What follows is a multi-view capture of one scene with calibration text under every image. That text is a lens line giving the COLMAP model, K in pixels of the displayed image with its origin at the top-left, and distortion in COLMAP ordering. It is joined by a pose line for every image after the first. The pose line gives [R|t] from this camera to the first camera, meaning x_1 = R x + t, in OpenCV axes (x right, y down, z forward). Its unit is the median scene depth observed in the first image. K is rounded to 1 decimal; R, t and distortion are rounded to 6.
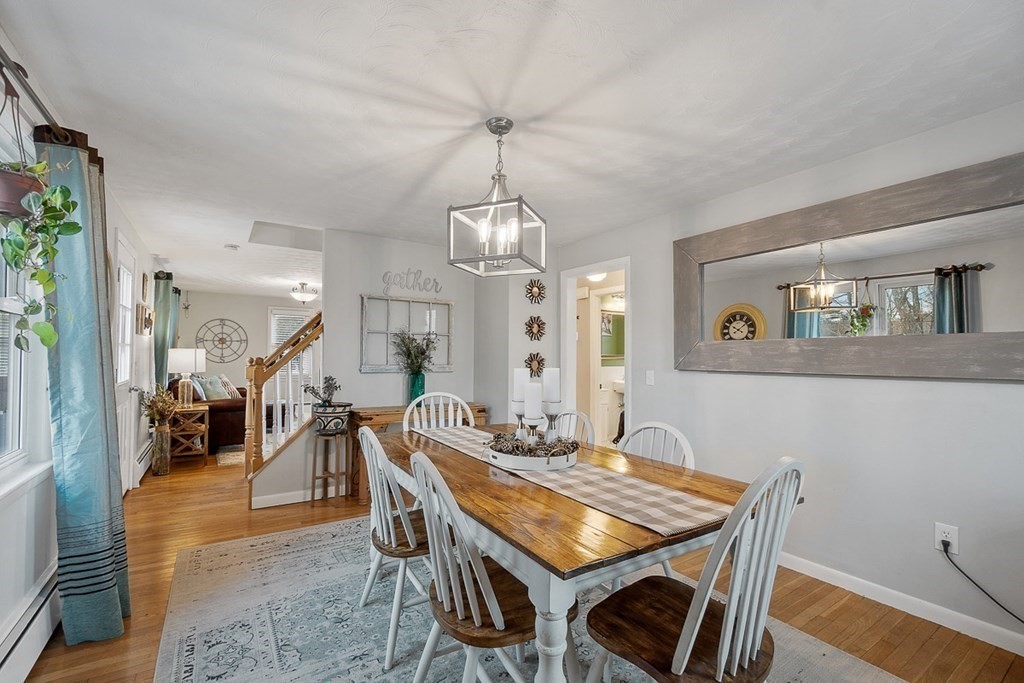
lens RADIAL K [[440.5, 0, 502.3], [0, 440.5, 350.0], [0, 0, 1]] dist [-0.000727, 0.000039]
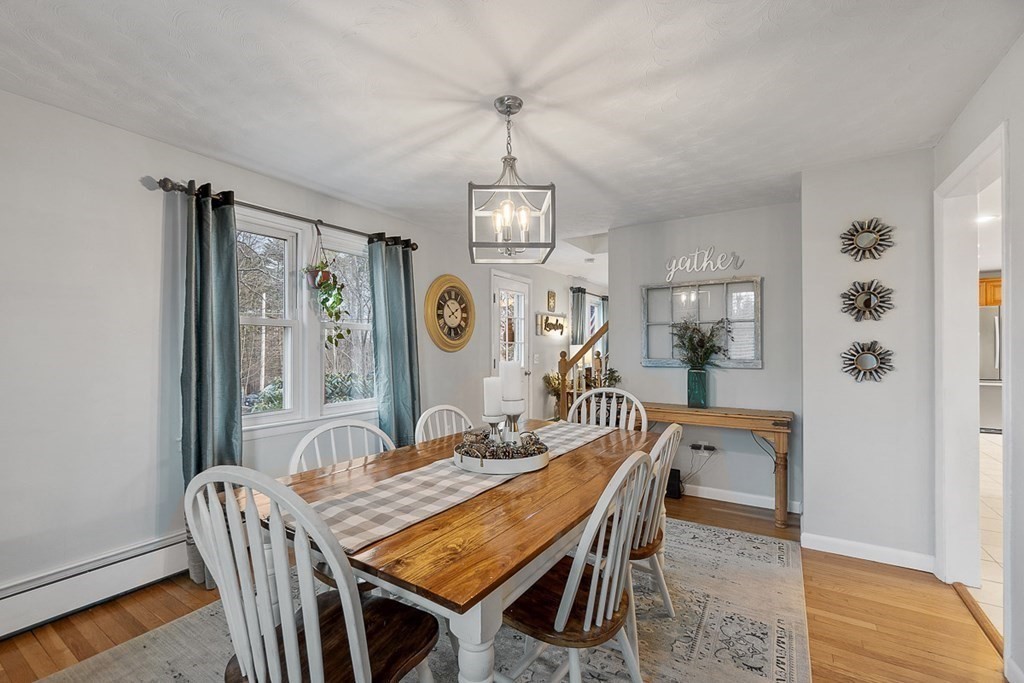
lens RADIAL K [[447.2, 0, 514.4], [0, 447.2, 350.3], [0, 0, 1]] dist [0.065992, -0.000034]
pose [[0.425181, -0.004929, -0.905095, 0.673137], [0.020111, 0.999790, 0.004002, 0.008585], [0.904885, -0.019904, 0.425190, 0.447610]]
